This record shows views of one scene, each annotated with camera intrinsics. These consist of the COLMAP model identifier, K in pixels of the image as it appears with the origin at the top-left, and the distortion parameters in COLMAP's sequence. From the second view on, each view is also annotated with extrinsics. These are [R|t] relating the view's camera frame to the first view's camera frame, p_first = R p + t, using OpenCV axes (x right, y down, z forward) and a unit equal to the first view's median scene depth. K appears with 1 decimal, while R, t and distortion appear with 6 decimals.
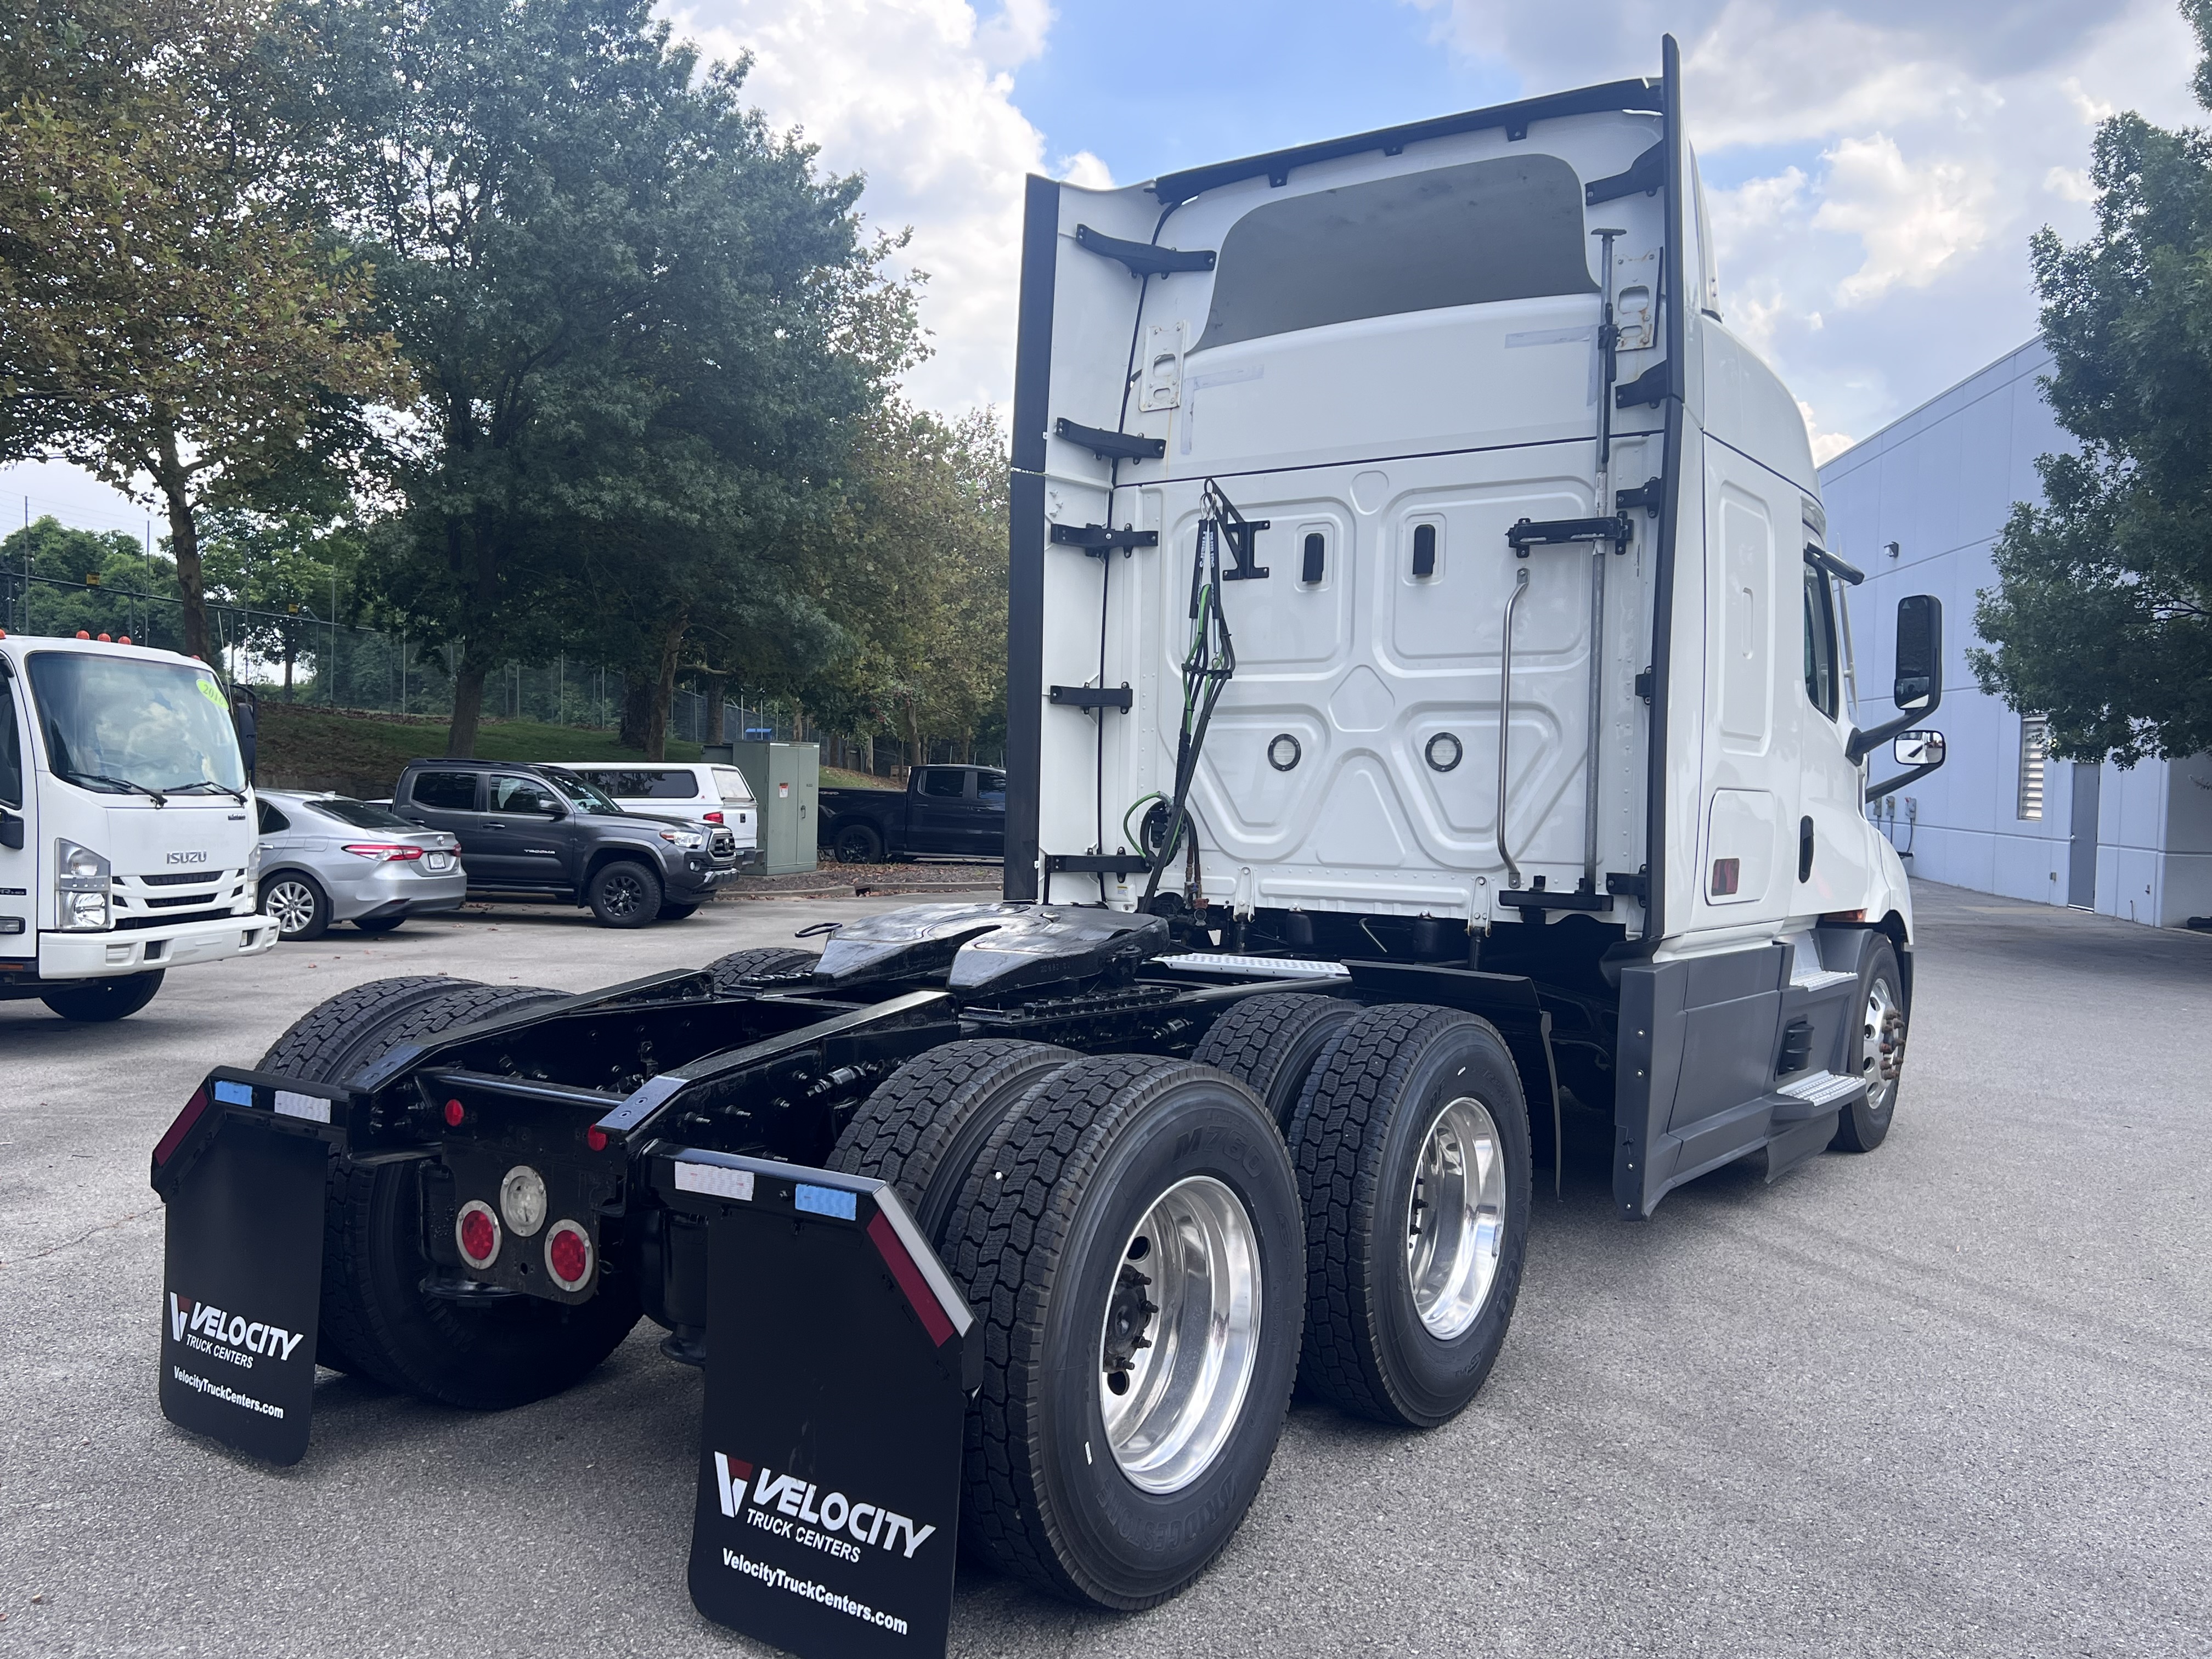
lens RADIAL K [[1867.1, 0, 1106.0], [0, 1867.1, 829.5], [0, 0, 1]] dist [0.030108, -0.000182]
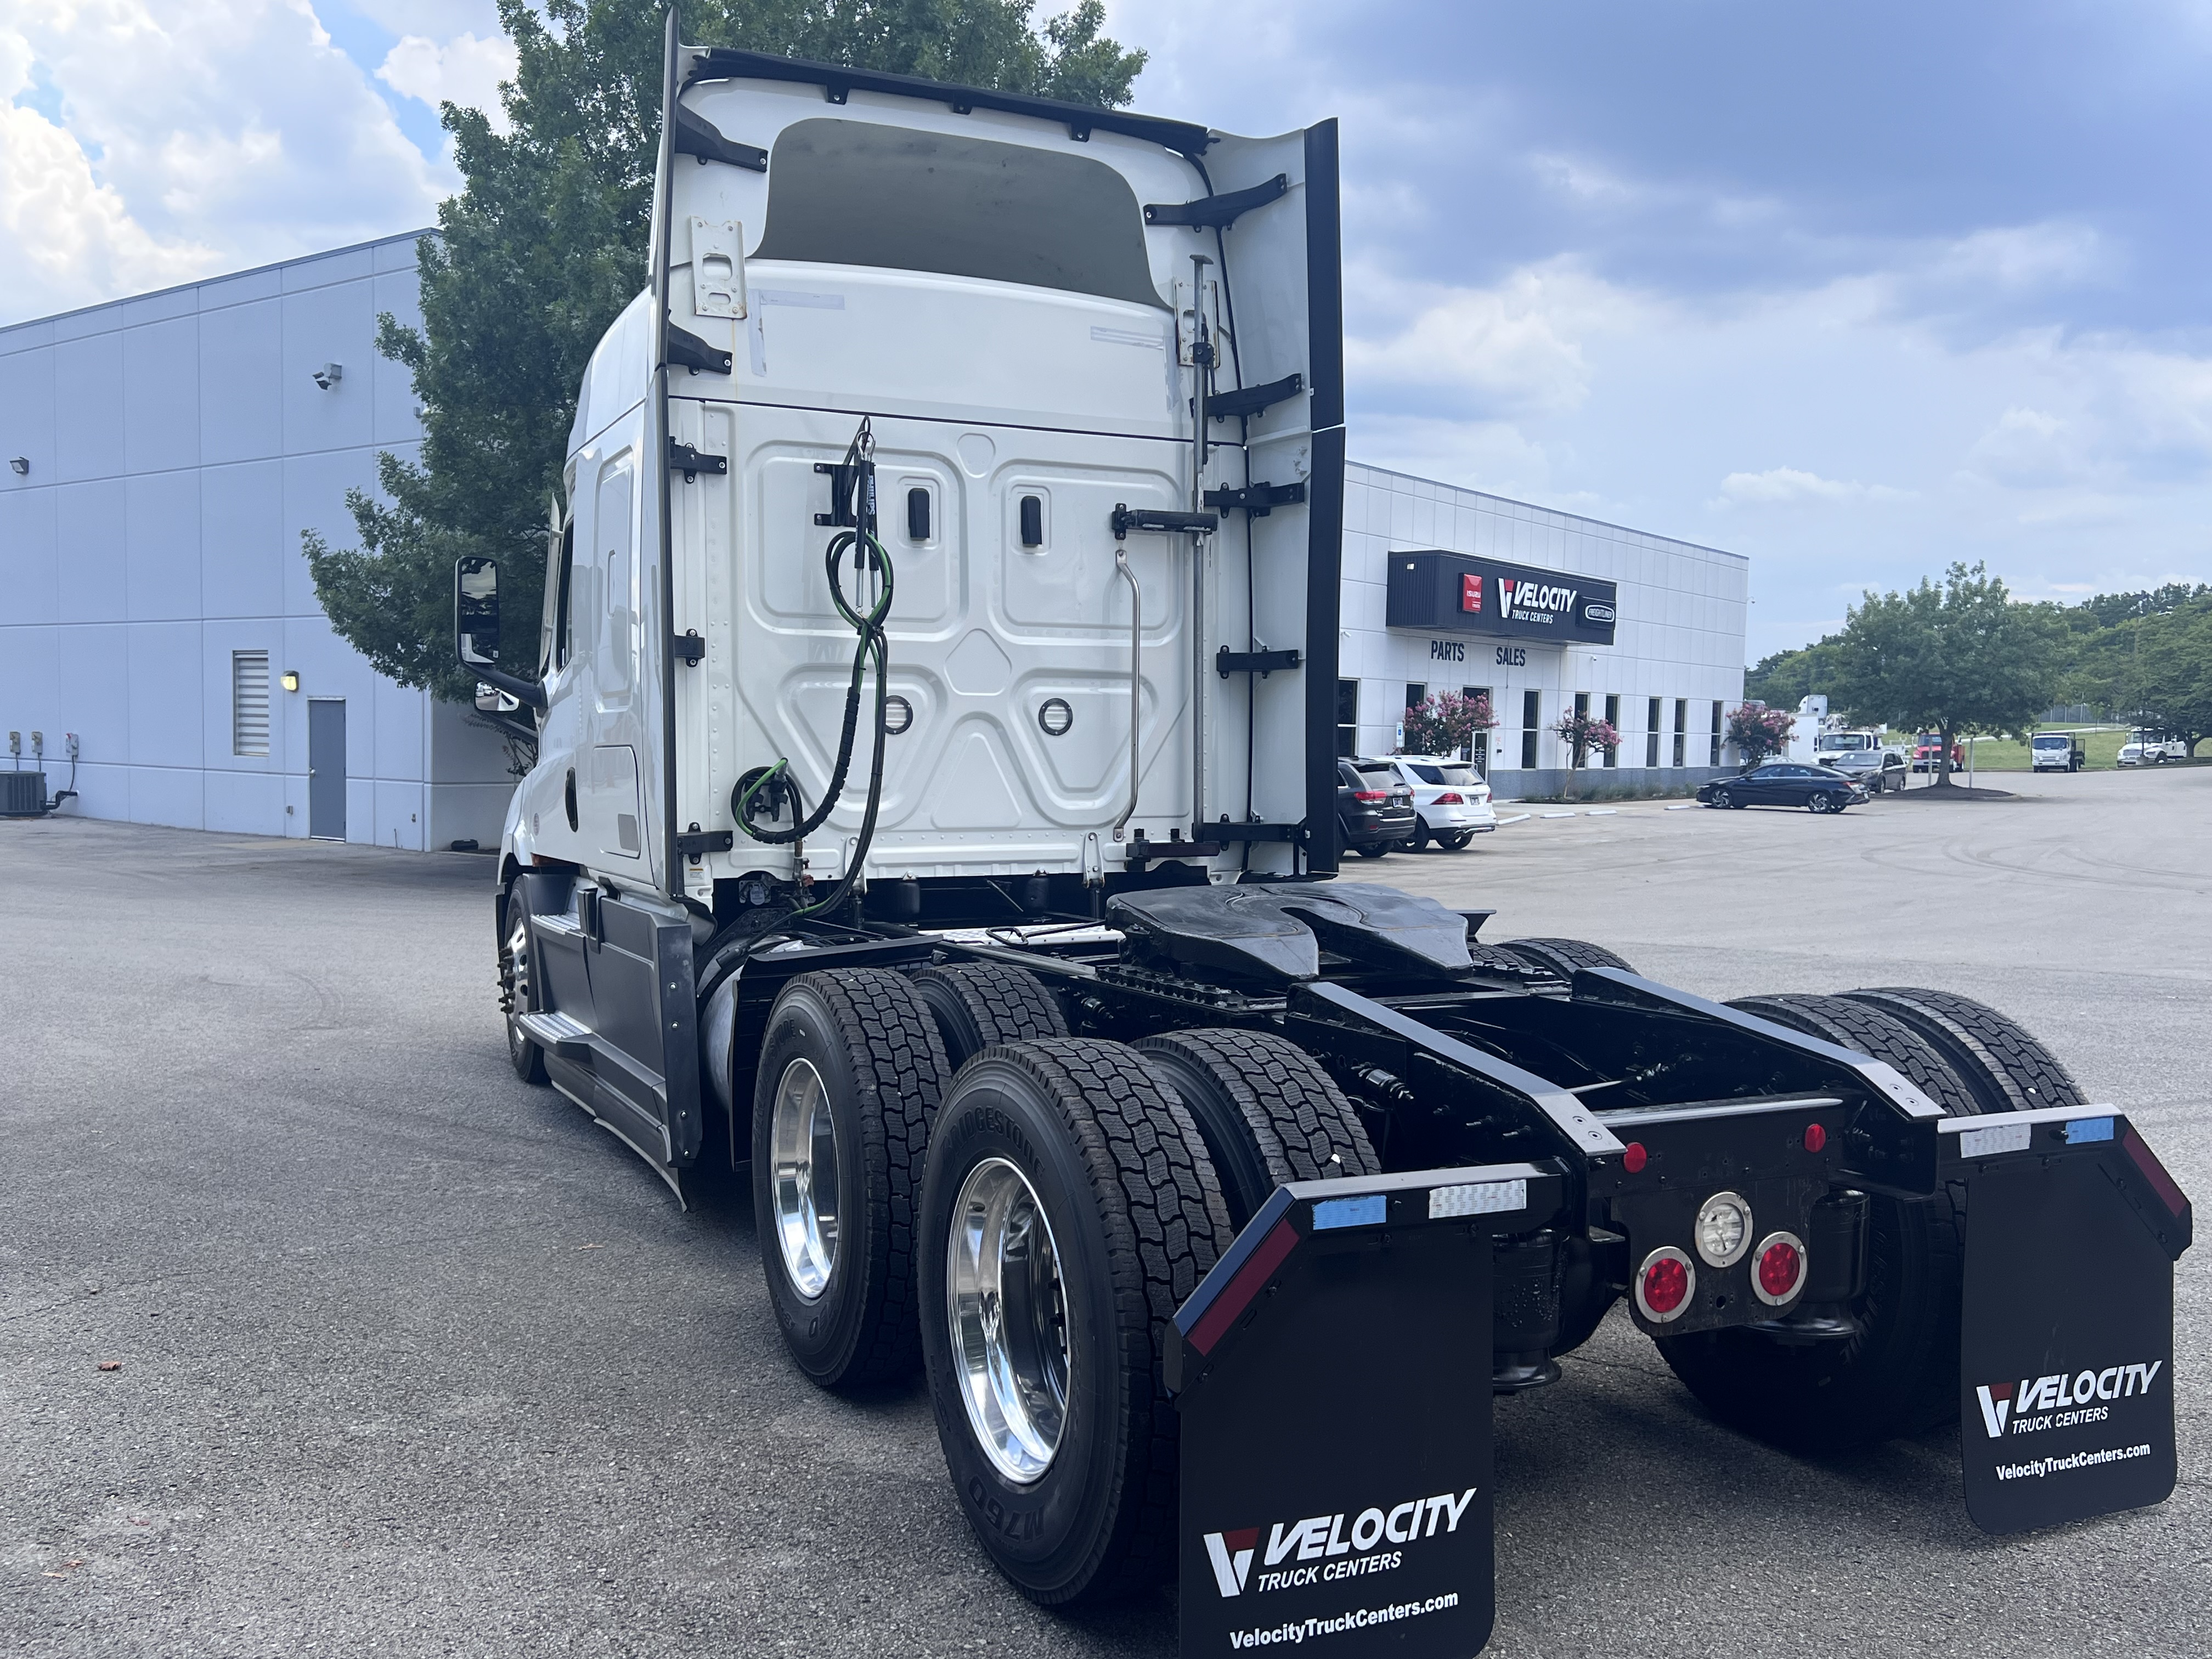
lens RADIAL K [[1816.9, 0, 1104.8], [0, 1816.9, 864.8], [0, 0, 1]] dist [0.006702, 0.065583]
pose [[0.510490, -0.066862, 0.857280, -0.729250], [0.017219, 0.997567, 0.067550, -0.028556], [-0.859711, -0.019722, 0.510399, 0.479894]]
